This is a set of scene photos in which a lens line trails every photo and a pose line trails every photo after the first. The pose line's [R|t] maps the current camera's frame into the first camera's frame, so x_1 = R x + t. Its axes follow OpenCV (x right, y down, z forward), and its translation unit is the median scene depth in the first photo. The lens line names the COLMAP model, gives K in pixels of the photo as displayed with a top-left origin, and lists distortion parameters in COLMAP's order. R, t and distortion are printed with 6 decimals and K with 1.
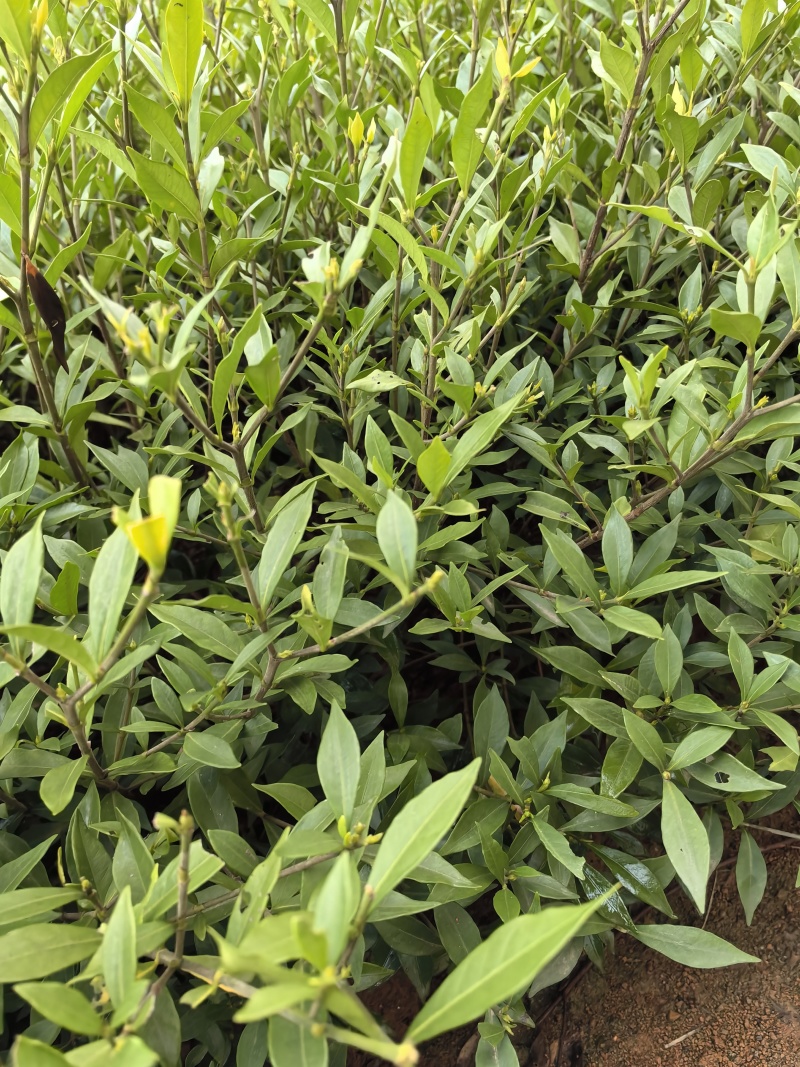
lens RADIAL K [[907.3, 0, 393.5], [0, 907.3, 548.4], [0, 0, 1]] dist [0.080274, -0.115061]
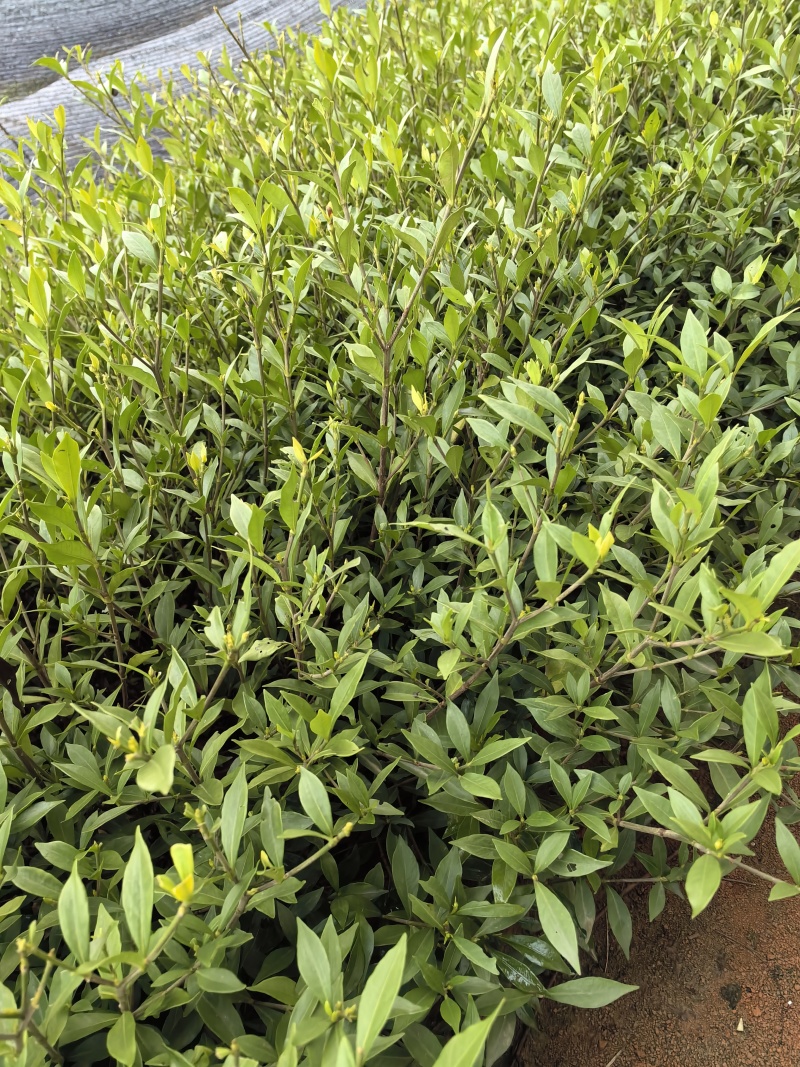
lens RADIAL K [[907.3, 0, 393.5], [0, 907.3, 548.4], [0, 0, 1]] dist [0.080274, -0.115061]
pose [[0.955143, -0.245642, 0.165411, -0.012986], [0.259216, 0.963571, -0.065866, -0.187202], [-0.143206, 0.105788, 0.984023, -0.368944]]
